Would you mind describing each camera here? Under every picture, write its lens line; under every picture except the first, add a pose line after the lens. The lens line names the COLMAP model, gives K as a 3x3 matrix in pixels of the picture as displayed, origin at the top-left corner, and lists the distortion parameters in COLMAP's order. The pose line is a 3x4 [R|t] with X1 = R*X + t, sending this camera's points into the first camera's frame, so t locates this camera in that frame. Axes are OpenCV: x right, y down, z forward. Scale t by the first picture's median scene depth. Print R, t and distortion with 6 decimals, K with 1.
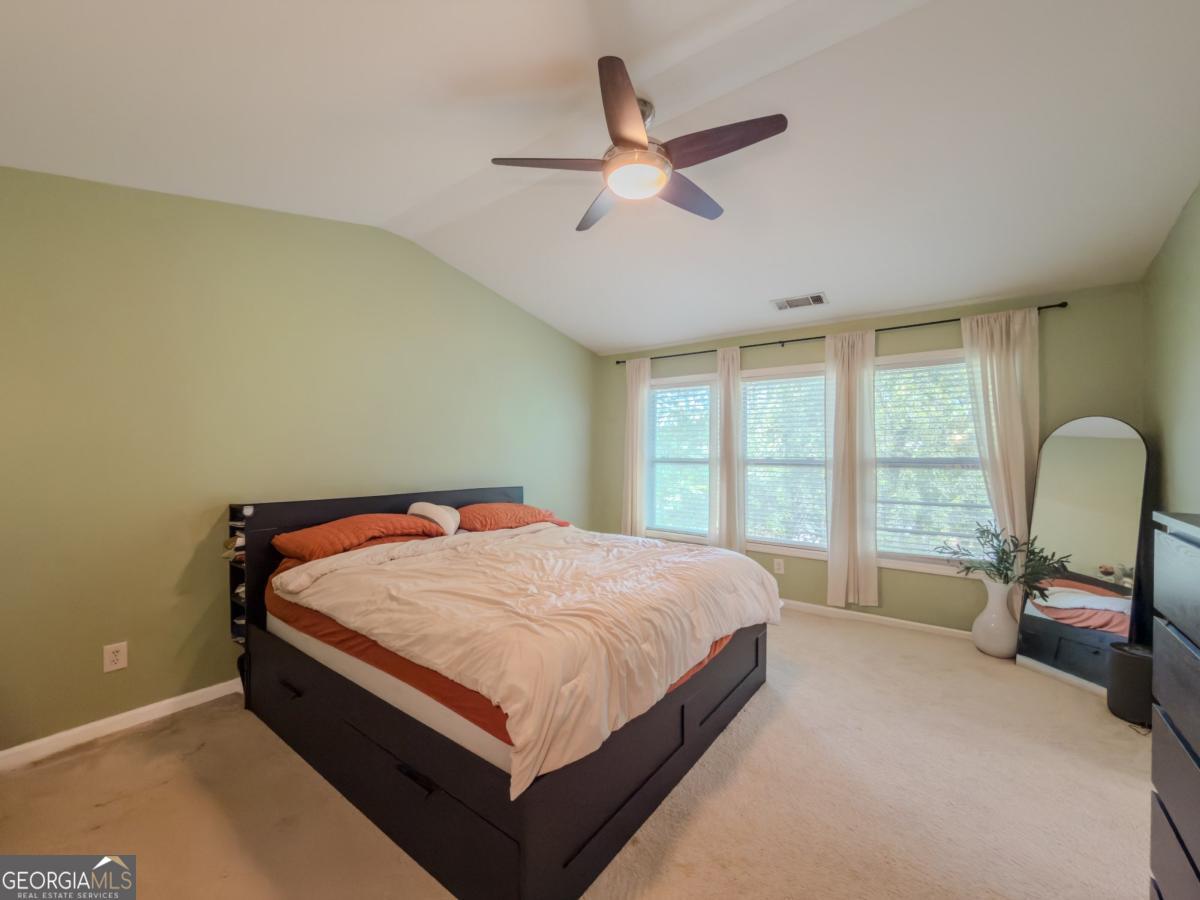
lens RADIAL K [[483.1, 0, 604.8], [0, 483.1, 450.8], [0, 0, 1]] dist [-0.002227, -0.000239]
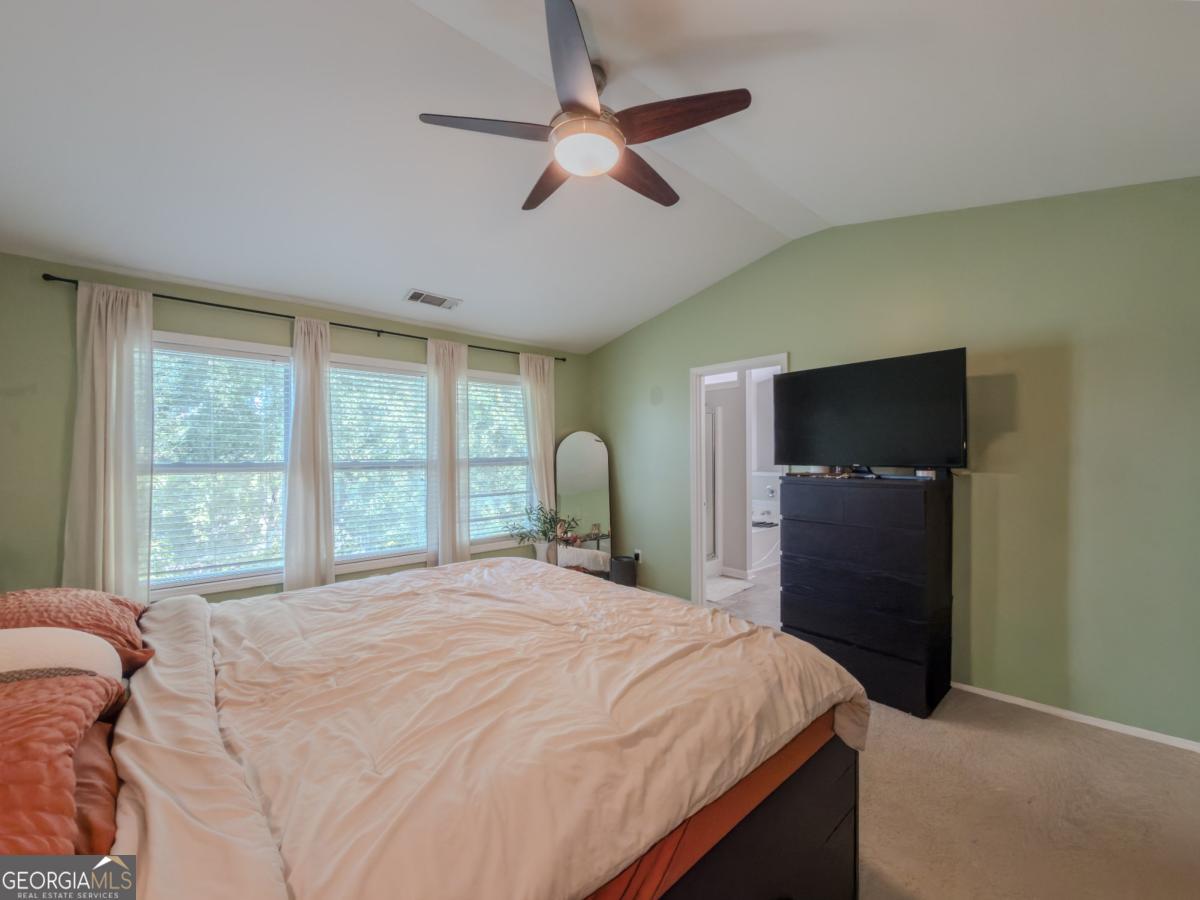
lens RADIAL K [[483.1, 0, 601.7], [0, 483.1, 447.6], [0, 0, 1]] dist [-0.002227, -0.000239]
pose [[0.190782, 0.004285, 0.981623, -0.525106], [0.005900, 0.999967, -0.005512, -0.001543], [-0.981615, 0.006844, 0.190750, 0.515153]]
